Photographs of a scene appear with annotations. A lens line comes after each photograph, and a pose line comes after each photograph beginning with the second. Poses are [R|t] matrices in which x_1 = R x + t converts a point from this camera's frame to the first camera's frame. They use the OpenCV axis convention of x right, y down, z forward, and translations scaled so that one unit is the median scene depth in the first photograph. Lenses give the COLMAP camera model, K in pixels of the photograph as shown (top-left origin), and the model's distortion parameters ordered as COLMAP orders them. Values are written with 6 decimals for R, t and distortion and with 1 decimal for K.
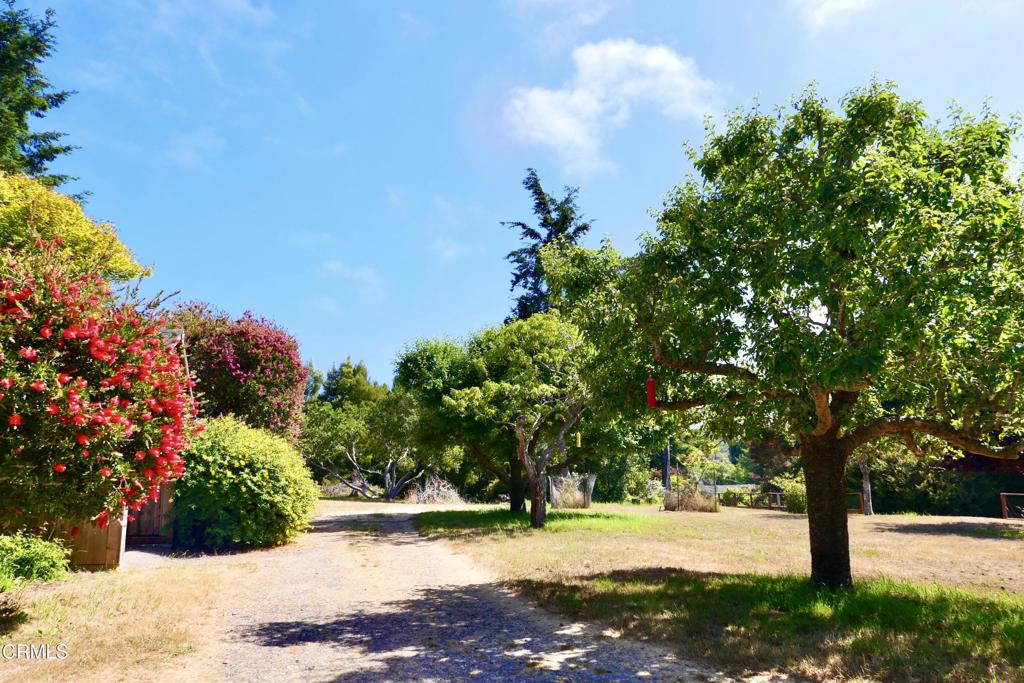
lens RADIAL K [[705.8, 0, 512.0], [0, 705.8, 341.5], [0, 0, 1]] dist [-0.038653, 0.020742]
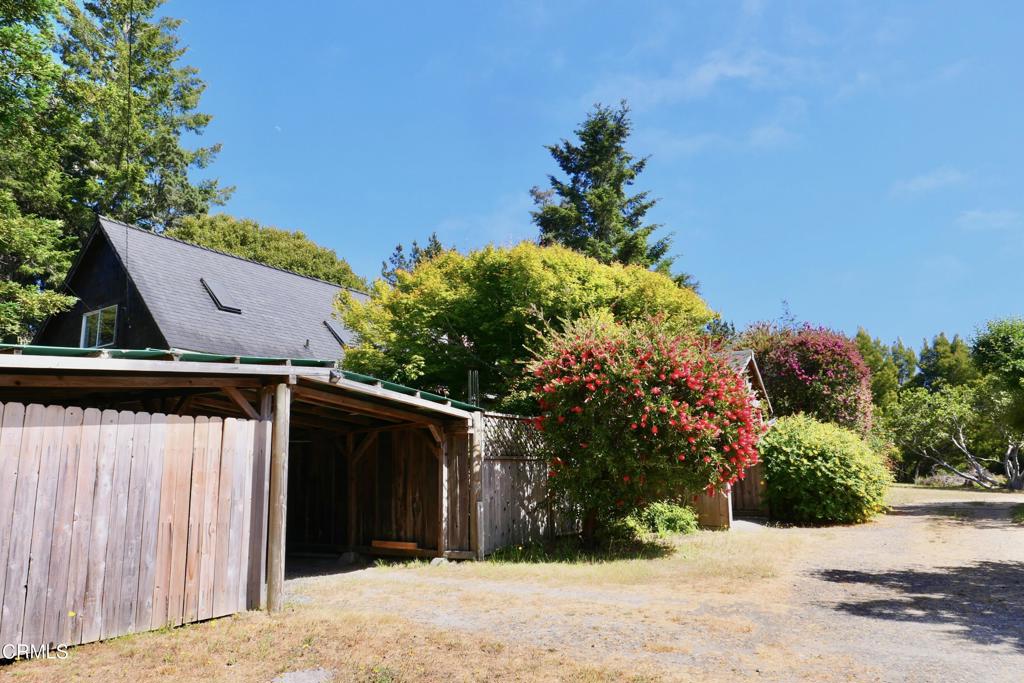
lens RADIAL K [[705.8, 0, 512.0], [0, 705.8, 341.5], [0, 0, 1]] dist [-0.038653, 0.020742]
pose [[0.690176, -0.128373, -0.712164, 0.139521], [0.136925, 0.989528, -0.045672, -0.032419], [0.710570, -0.065991, 0.700526, -0.204595]]
